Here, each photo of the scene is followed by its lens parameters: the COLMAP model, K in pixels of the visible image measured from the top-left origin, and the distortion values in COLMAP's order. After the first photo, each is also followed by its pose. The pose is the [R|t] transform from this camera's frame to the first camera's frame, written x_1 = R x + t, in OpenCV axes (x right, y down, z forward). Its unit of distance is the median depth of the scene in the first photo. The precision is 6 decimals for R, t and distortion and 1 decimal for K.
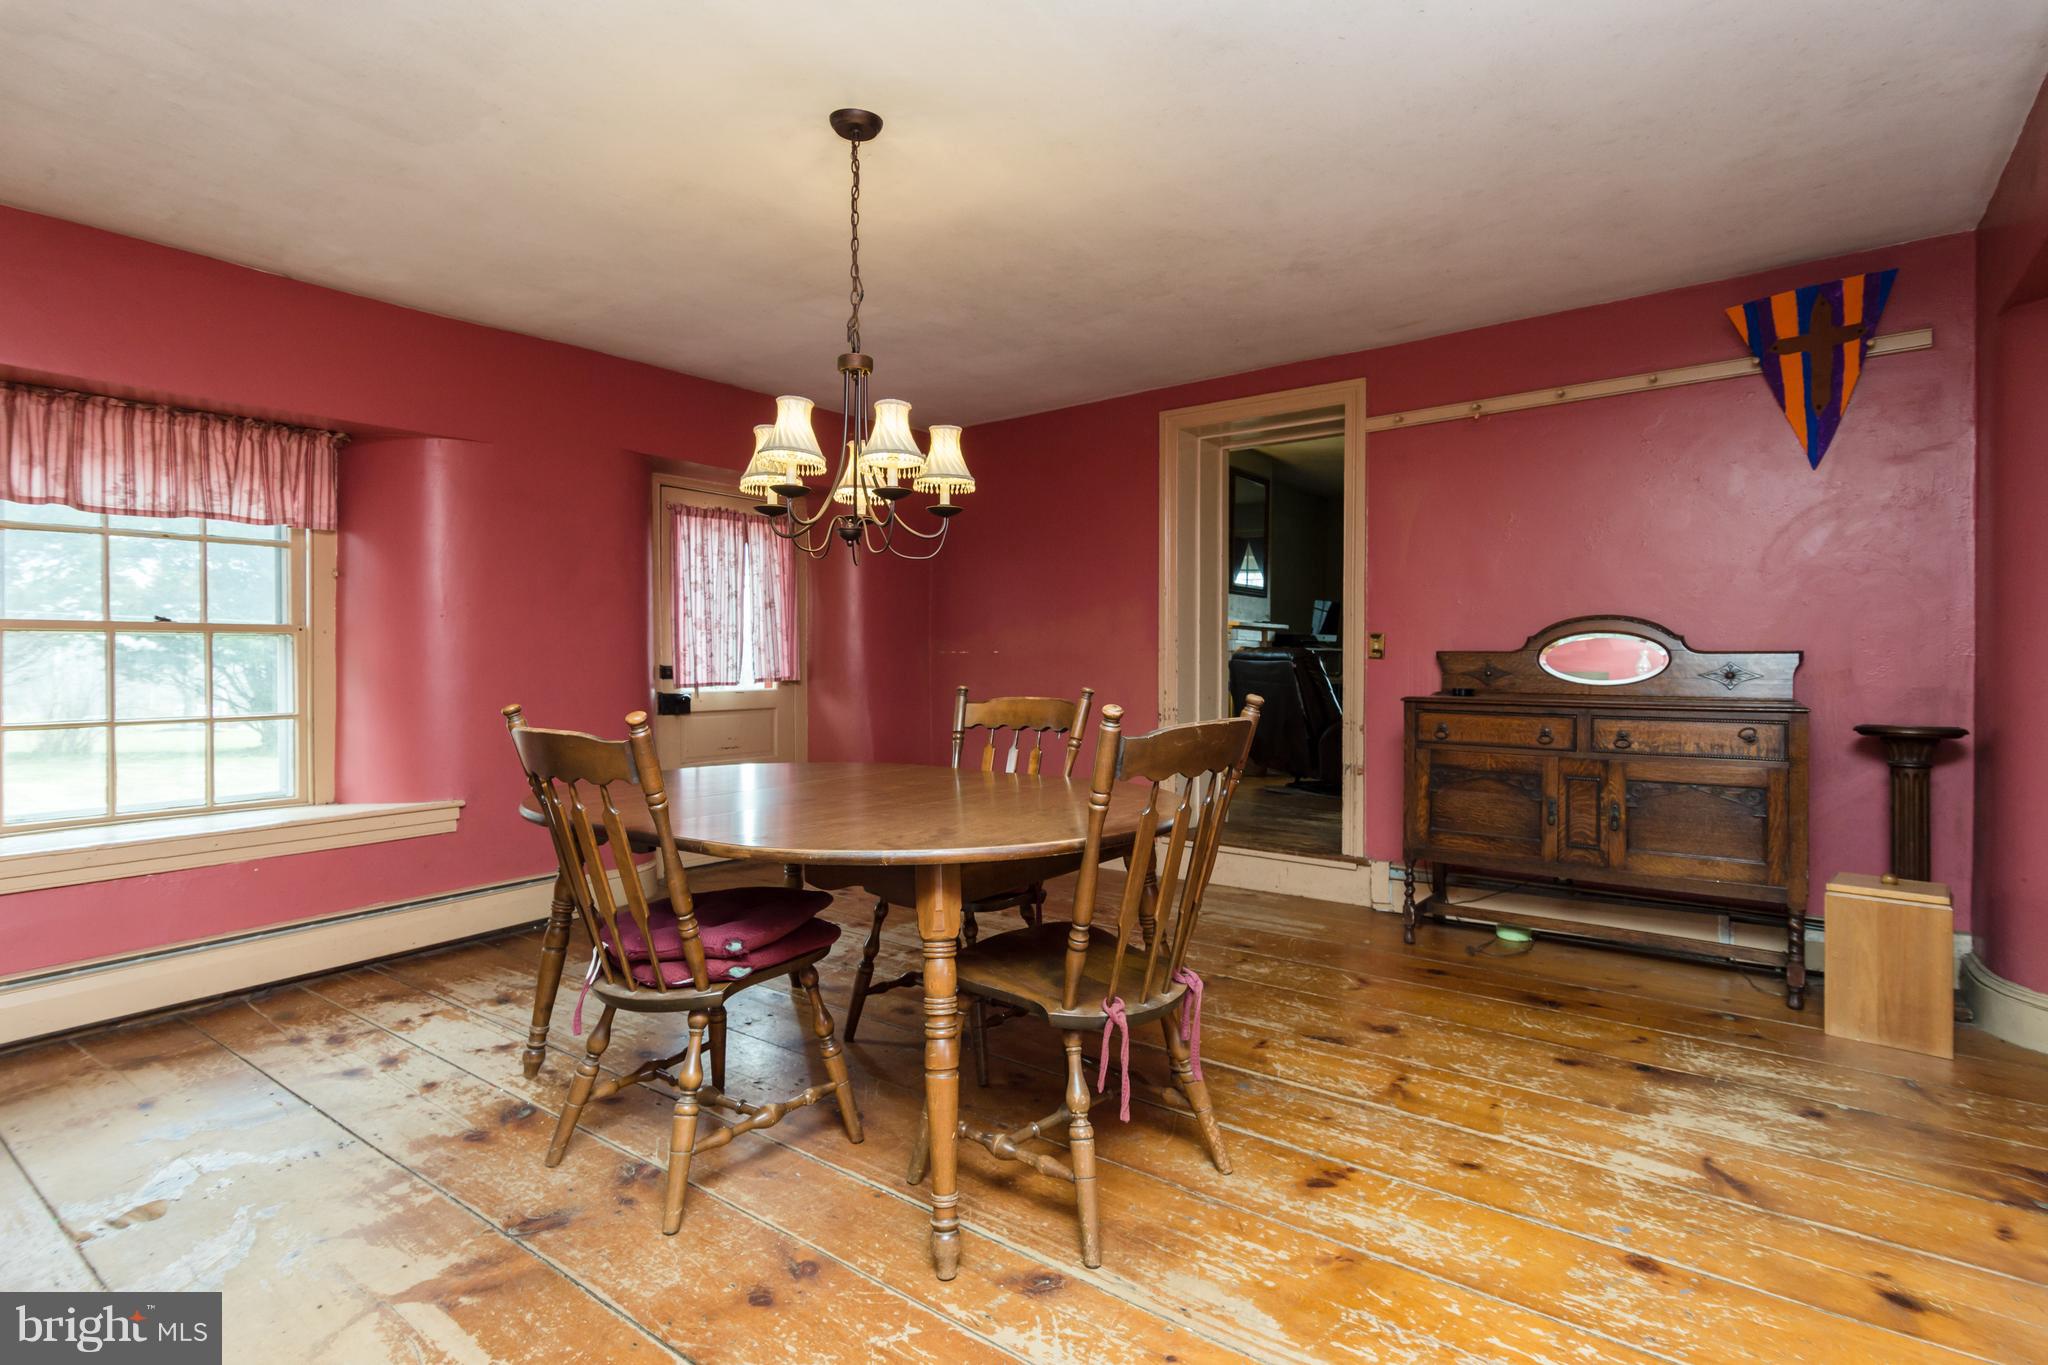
lens RADIAL K [[977.3, 0, 1024.0], [0, 977.3, 682.5], [0, 0, 1]] dist [-0.000924, -0.000977]
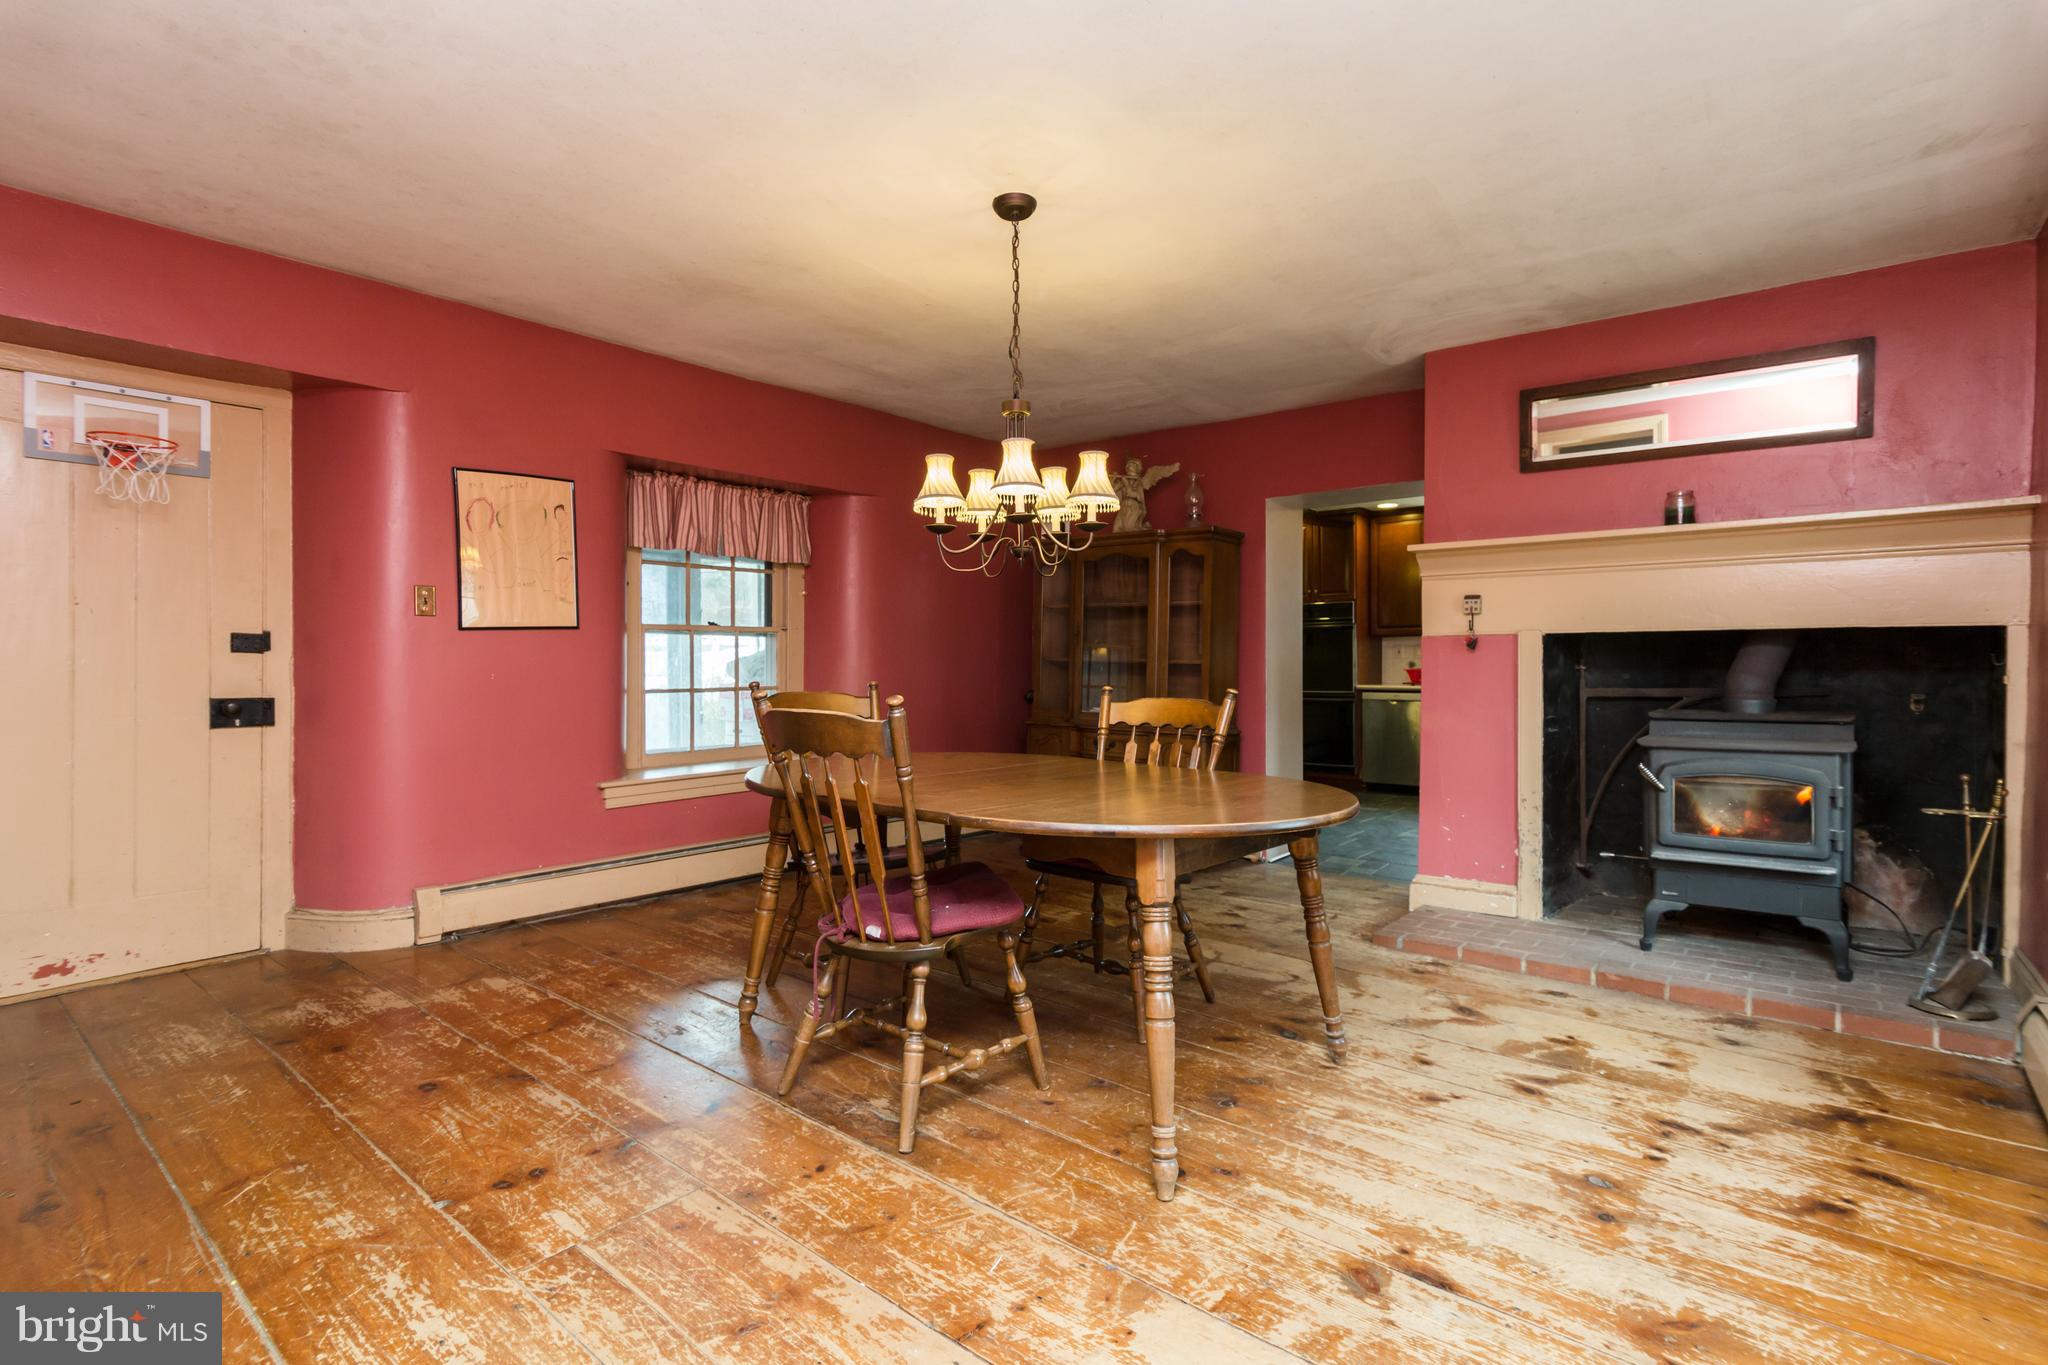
lens RADIAL K [[977.3, 0, 1024.0], [0, 977.3, 682.5], [0, 0, 1]] dist [-0.000924, -0.000977]
pose [[-0.998820, -0.002020, 0.048520, -0.215351], [-0.000144, 0.999254, 0.038620, -0.036560], [-0.048562, 0.038568, -0.998075, 1.971578]]
